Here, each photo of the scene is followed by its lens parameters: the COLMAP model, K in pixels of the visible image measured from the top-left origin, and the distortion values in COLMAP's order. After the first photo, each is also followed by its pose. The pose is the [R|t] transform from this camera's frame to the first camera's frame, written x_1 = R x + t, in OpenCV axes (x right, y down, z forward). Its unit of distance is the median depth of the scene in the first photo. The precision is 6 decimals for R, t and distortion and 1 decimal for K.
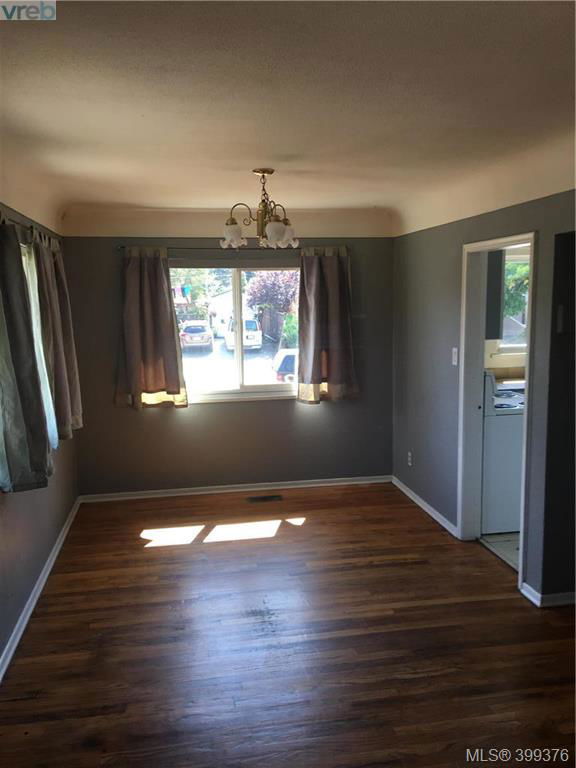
lens RADIAL K [[644.9, 0, 288.0], [0, 644.9, 384.0], [0, 0, 1]] dist [0.088132, -0.136161]
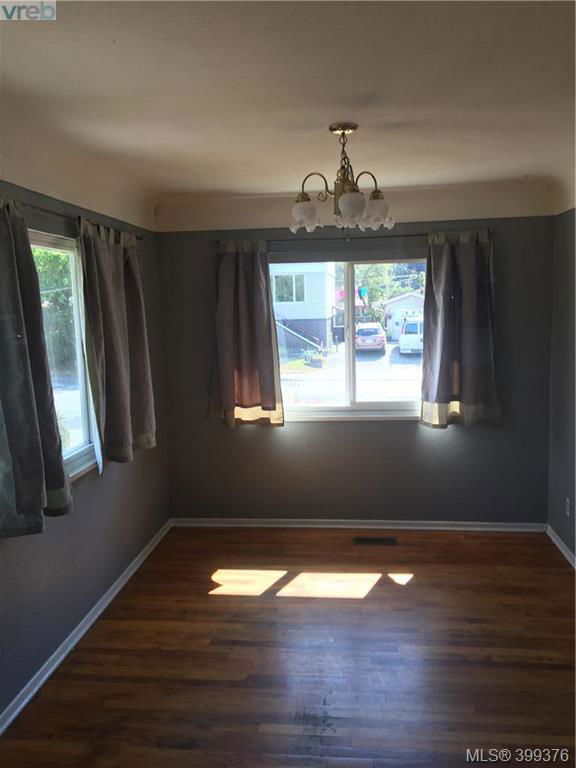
lens RADIAL K [[644.9, 0, 288.0], [0, 644.9, 384.0], [0, 0, 1]] dist [0.088132, -0.136161]
pose [[0.960787, 0.024713, -0.276185, 0.082847], [-0.025637, 0.999671, 0.000266, -0.019909], [0.276100, 0.006825, 0.961105, 0.180744]]
